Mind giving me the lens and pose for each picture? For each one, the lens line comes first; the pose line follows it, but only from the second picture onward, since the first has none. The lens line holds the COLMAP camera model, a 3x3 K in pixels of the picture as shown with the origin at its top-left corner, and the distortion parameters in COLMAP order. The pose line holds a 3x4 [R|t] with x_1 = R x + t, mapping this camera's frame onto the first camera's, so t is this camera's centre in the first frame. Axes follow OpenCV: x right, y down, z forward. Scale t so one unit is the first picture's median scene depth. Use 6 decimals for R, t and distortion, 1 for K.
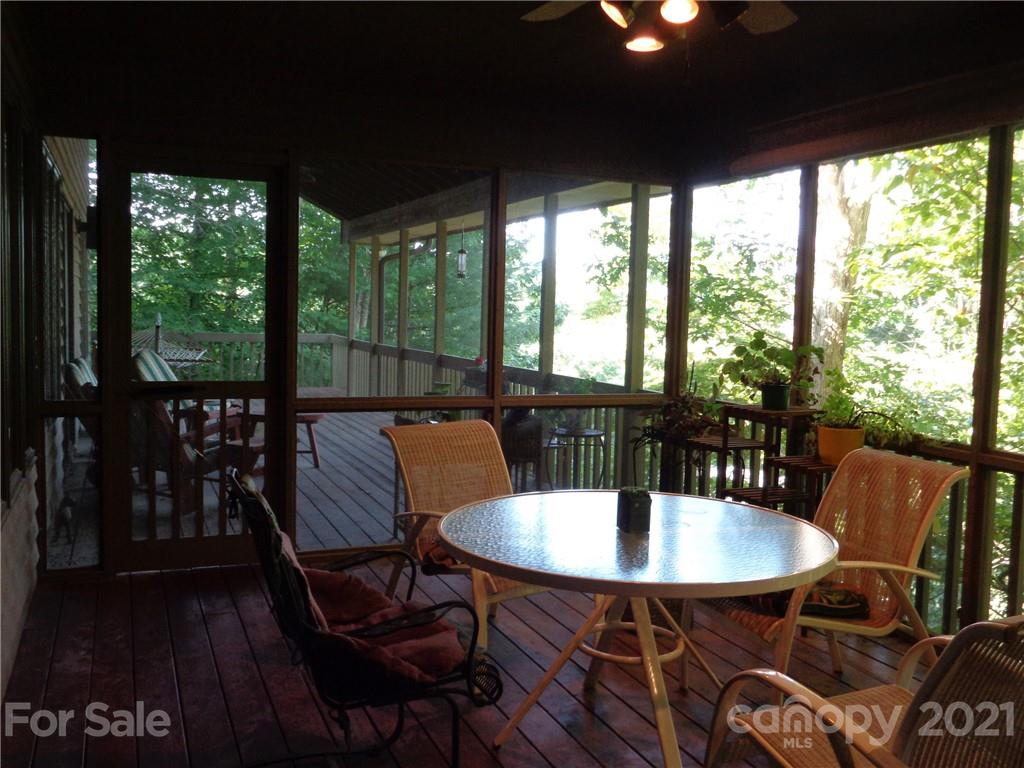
lens RADIAL K [[994.1, 0, 510.9], [0, 994.1, 378.5], [0, 0, 1]] dist [-0.021720, 0.000000]
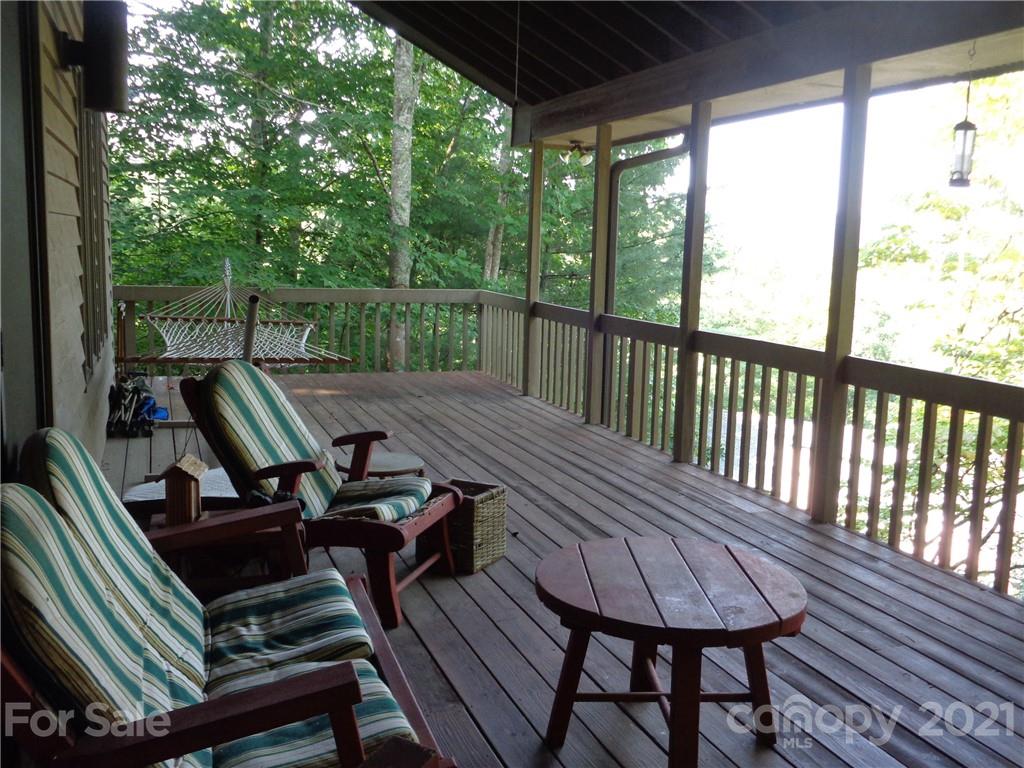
lens RADIAL K [[994.1, 0, 514.0], [0, 994.1, 389.5], [0, 0, 1]] dist [-0.021720, 0.000000]
pose [[0.999467, 0.009065, -0.031361, -0.132220], [-0.006740, 0.997275, 0.073467, -0.026042], [0.031941, -0.073217, 0.996804, 0.328762]]
